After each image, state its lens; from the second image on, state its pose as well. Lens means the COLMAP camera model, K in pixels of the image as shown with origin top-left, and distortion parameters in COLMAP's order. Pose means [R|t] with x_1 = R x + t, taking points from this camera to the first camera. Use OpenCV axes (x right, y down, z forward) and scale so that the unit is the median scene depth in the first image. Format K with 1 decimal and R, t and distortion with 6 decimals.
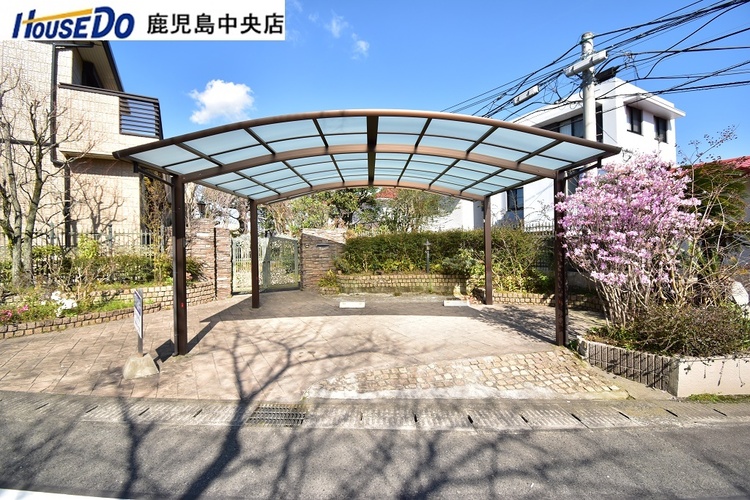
lens RADIAL K [[330.4, 0, 377.4], [0, 330.4, 243.9], [0, 0, 1]] dist [0.028064, -0.027275]
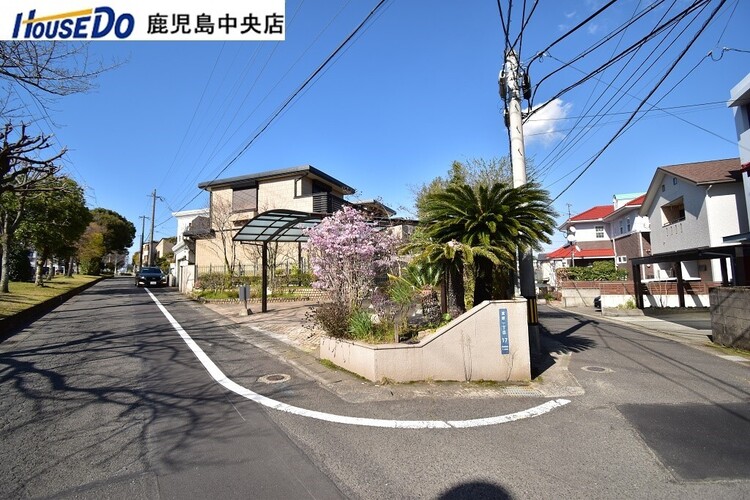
lens RADIAL K [[330.4, 0, 377.4], [0, 330.4, 243.9], [0, 0, 1]] dist [0.028064, -0.027275]
pose [[0.609499, -0.071671, -0.789540, 1.603761], [0.017666, 0.996886, -0.076855, 0.022309], [0.792590, 0.032895, 0.608867, 0.116674]]
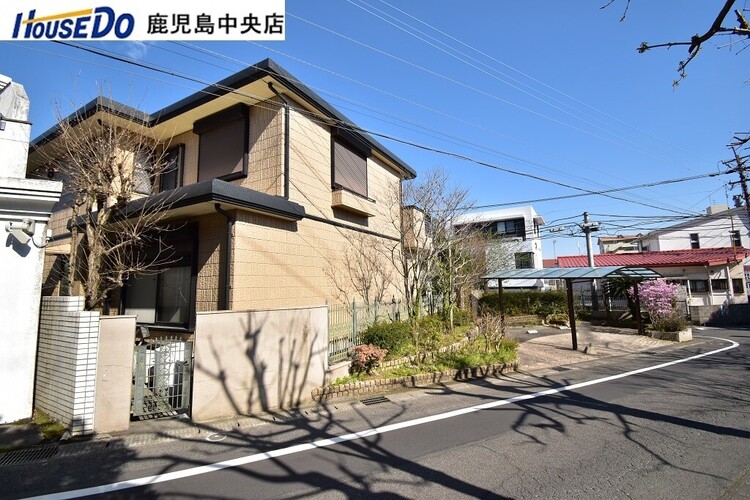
lens RADIAL K [[330.4, 0, 377.4], [0, 330.4, 243.9], [0, 0, 1]] dist [0.028064, -0.027275]
pose [[0.857995, 0.065993, 0.509401, -2.746564], [-0.004538, 0.992648, -0.120953, -0.134994], [-0.513637, 0.101466, 0.851987, -0.415993]]
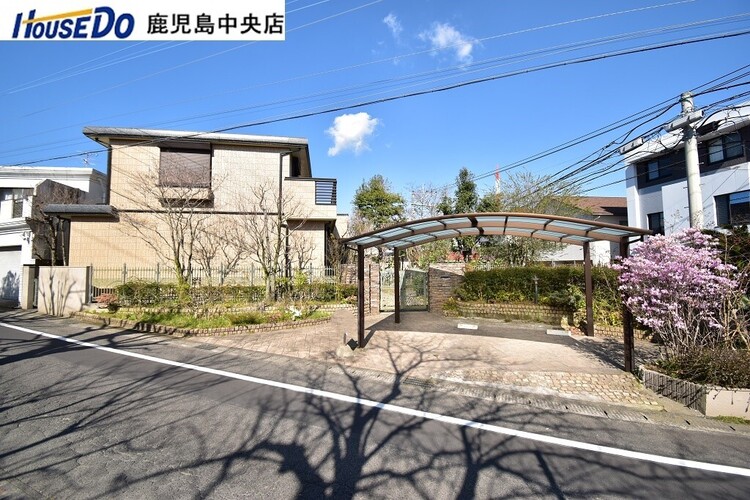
lens RADIAL K [[330.4, 0, 377.4], [0, 330.4, 243.9], [0, 0, 1]] dist [0.028064, -0.027275]
pose [[0.929077, -0.012095, -0.369689, 0.114405], [-0.007036, 0.998707, -0.050356, -0.102562], [0.369820, 0.049386, 0.927790, -0.503984]]
